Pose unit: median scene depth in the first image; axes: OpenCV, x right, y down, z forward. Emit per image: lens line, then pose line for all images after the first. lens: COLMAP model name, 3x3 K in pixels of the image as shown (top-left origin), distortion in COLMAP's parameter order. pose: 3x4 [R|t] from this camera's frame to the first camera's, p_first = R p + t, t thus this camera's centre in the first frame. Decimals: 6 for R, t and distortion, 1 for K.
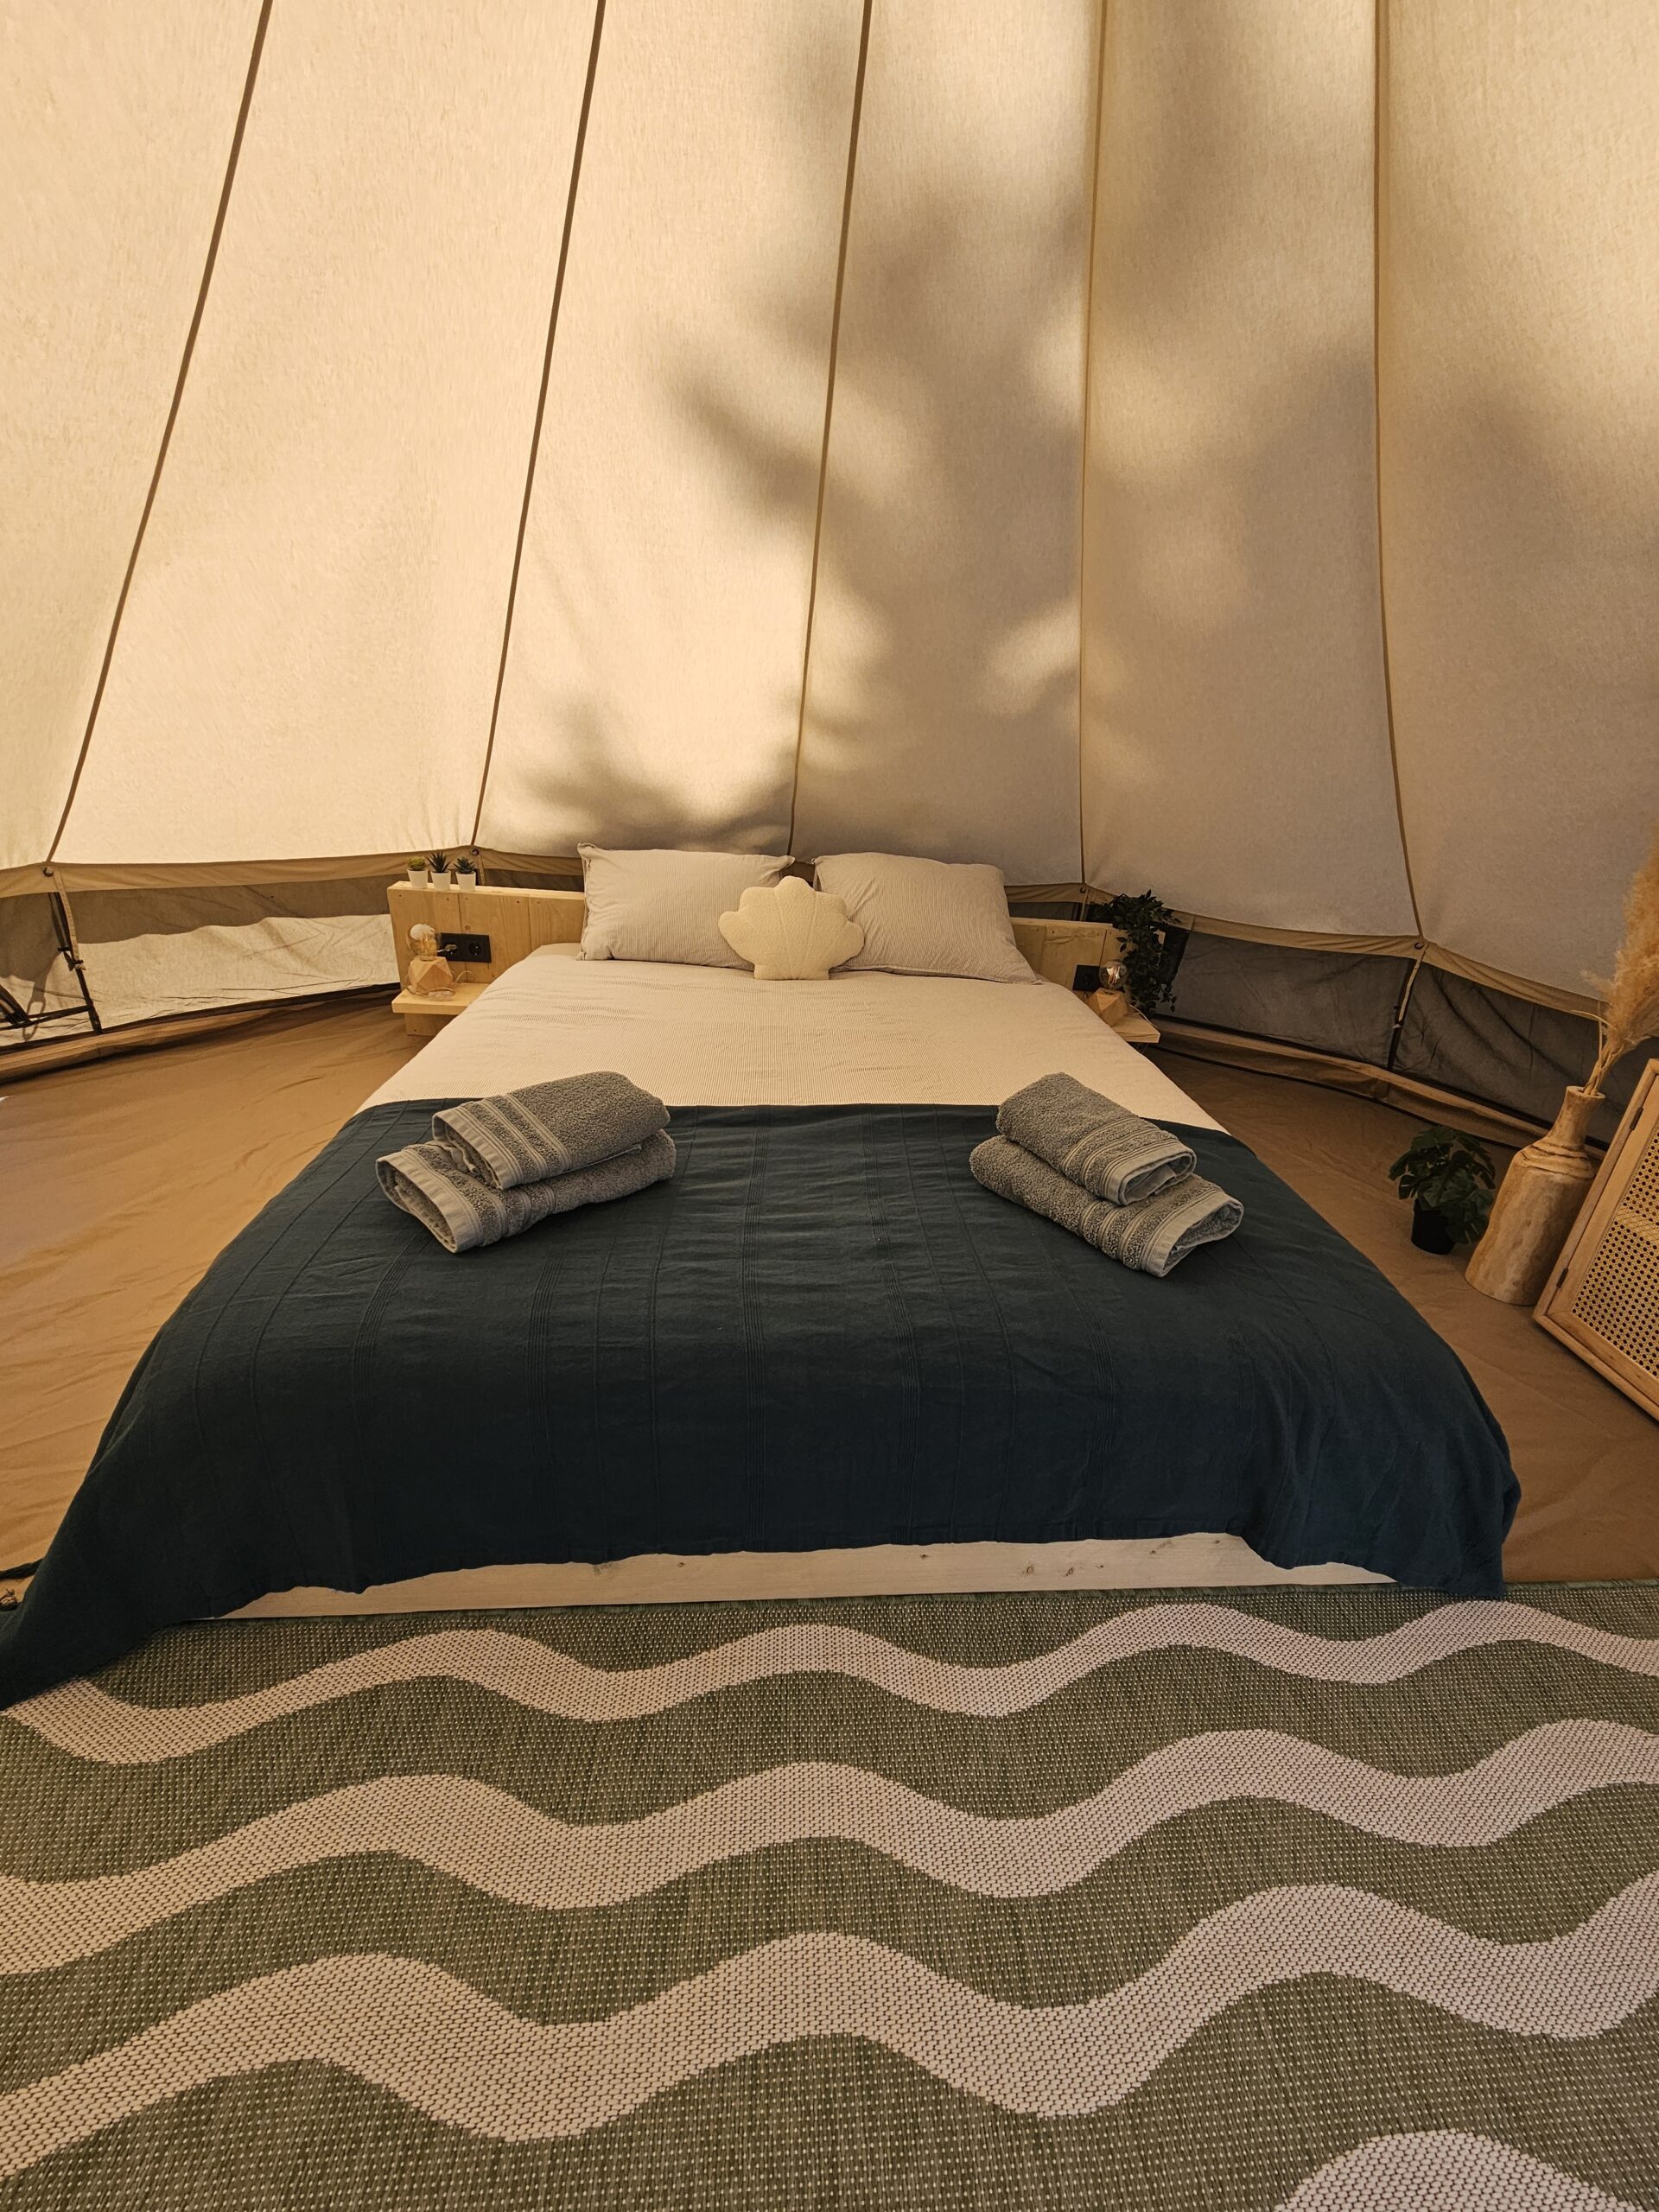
lens RADIAL K [[910.0, 0, 851.2], [0, 910.0, 1112.7], [0, 0, 1]] dist [-0.000639, -0.000563]
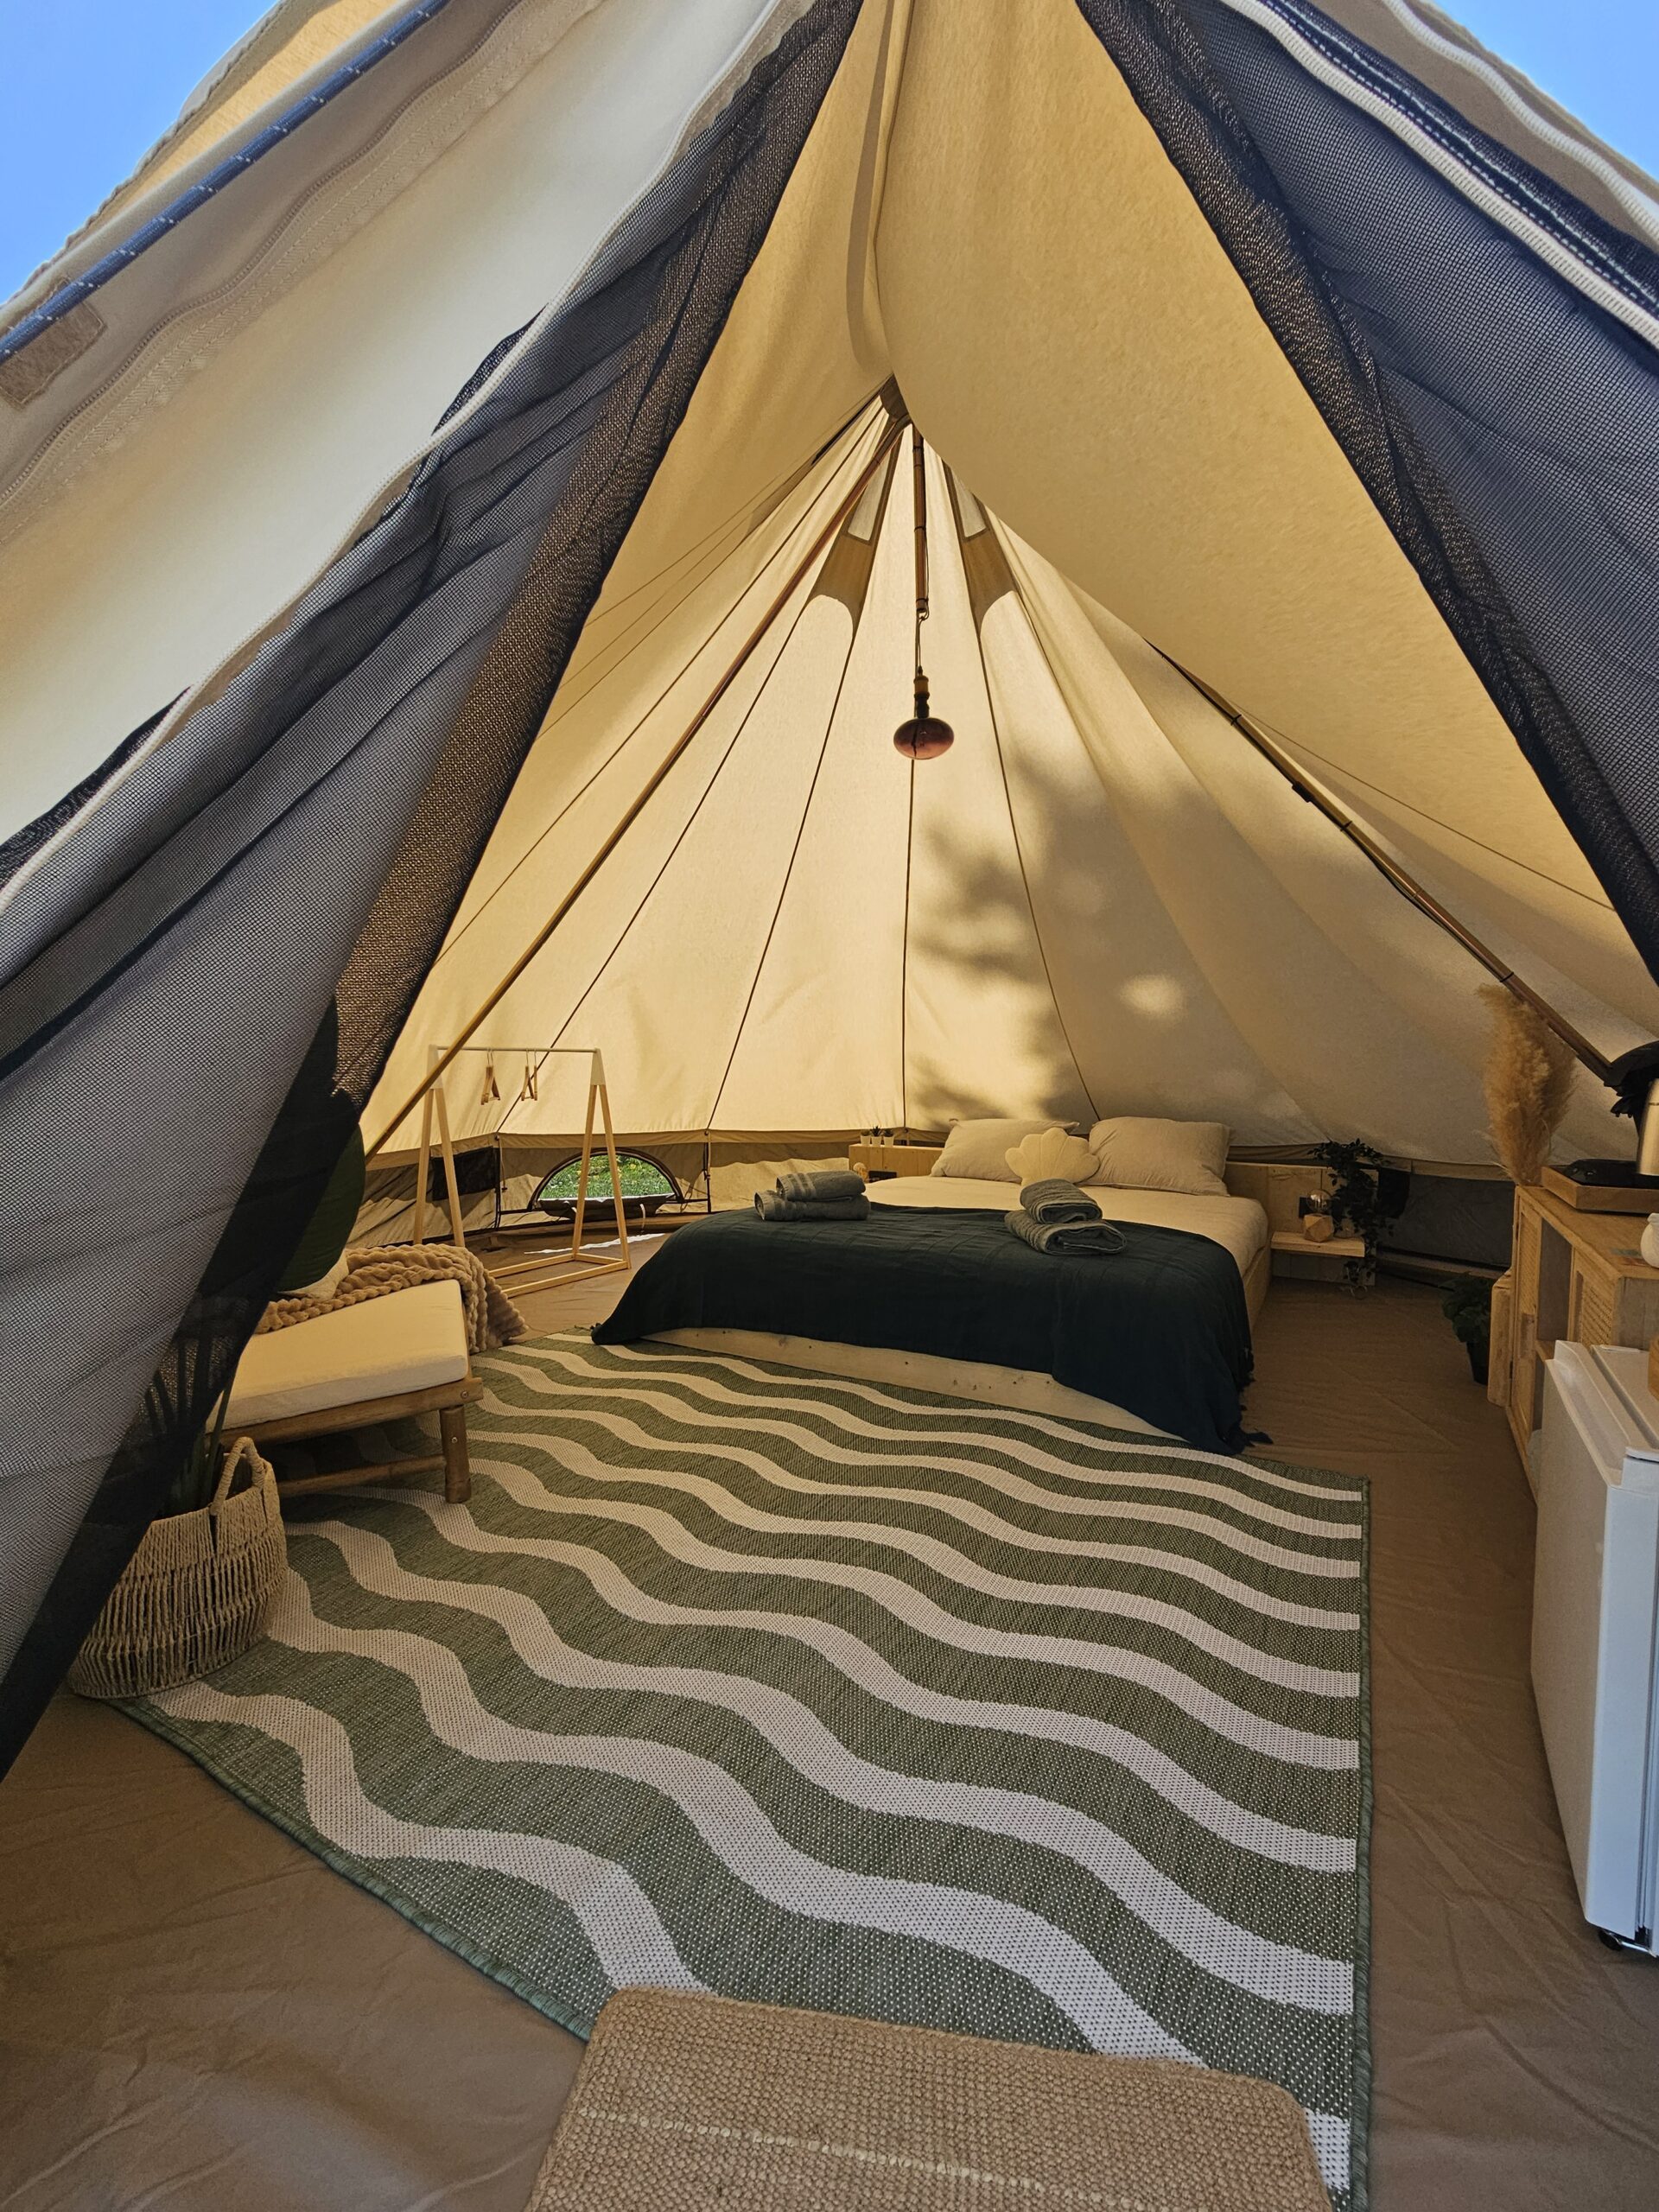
lens RADIAL K [[910.0, 0, 851.2], [0, 910.0, 1112.7], [0, 0, 1]] dist [-0.000639, -0.000563]
pose [[0.824355, -0.047119, -0.564109, 1.434838], [-0.171370, 0.928994, -0.328027, 0.792653], [0.539510, 0.367082, 0.757746, -1.073365]]
